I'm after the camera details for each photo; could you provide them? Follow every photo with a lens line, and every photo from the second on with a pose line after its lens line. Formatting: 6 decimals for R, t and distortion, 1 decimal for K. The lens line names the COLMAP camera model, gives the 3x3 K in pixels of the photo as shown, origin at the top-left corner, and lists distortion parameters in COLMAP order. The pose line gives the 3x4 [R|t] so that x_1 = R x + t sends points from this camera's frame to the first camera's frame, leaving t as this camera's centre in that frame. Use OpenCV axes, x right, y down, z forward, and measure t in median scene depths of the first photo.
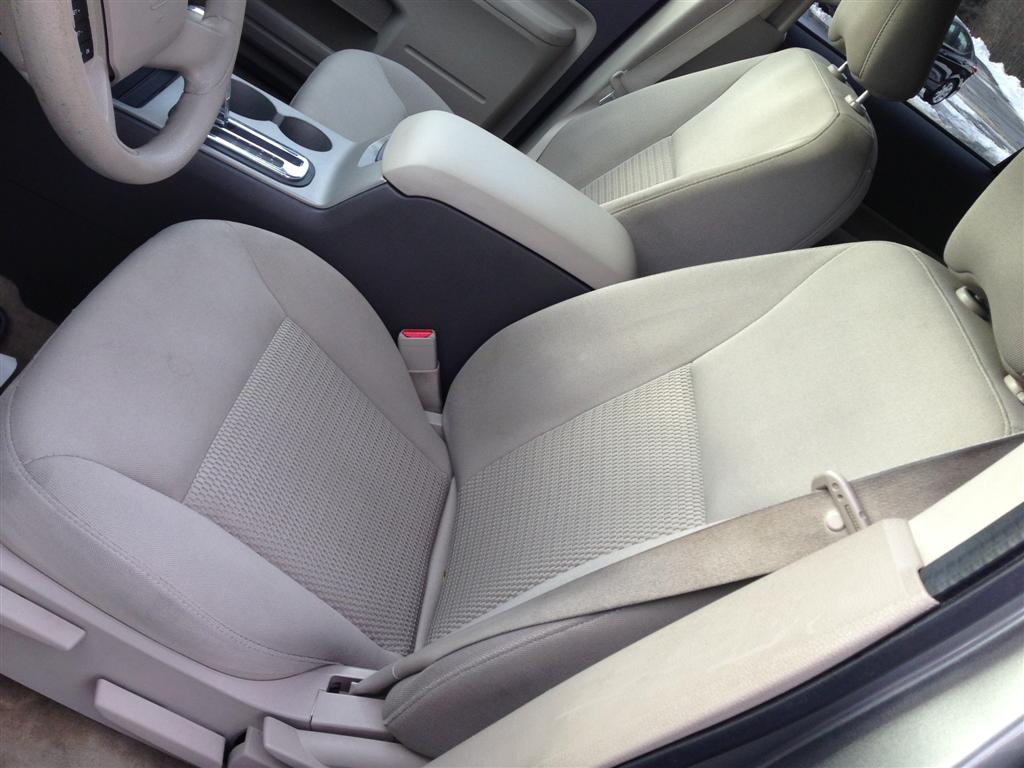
lens RADIAL K [[919.4, 0, 512.0], [0, 919.4, 384.0], [0, 0, 1]] dist [0.144029, -0.191726]
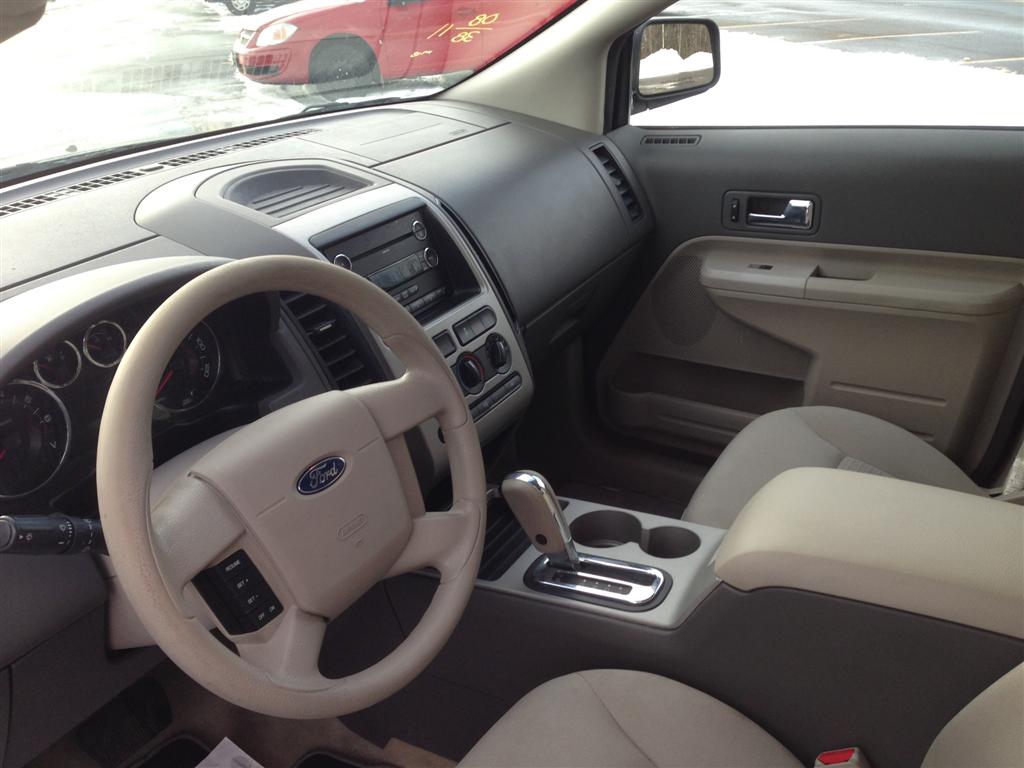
lens RADIAL K [[934.8, 0, 517.4], [0, 934.8, 381.4], [0, 0, 1]] dist [0.141394, -0.212412]
pose [[0.732333, -0.389694, -0.558415, 0.209653], [0.163713, 0.896764, -0.411112, -0.039200], [0.660974, 0.209651, 0.720528, 0.149391]]
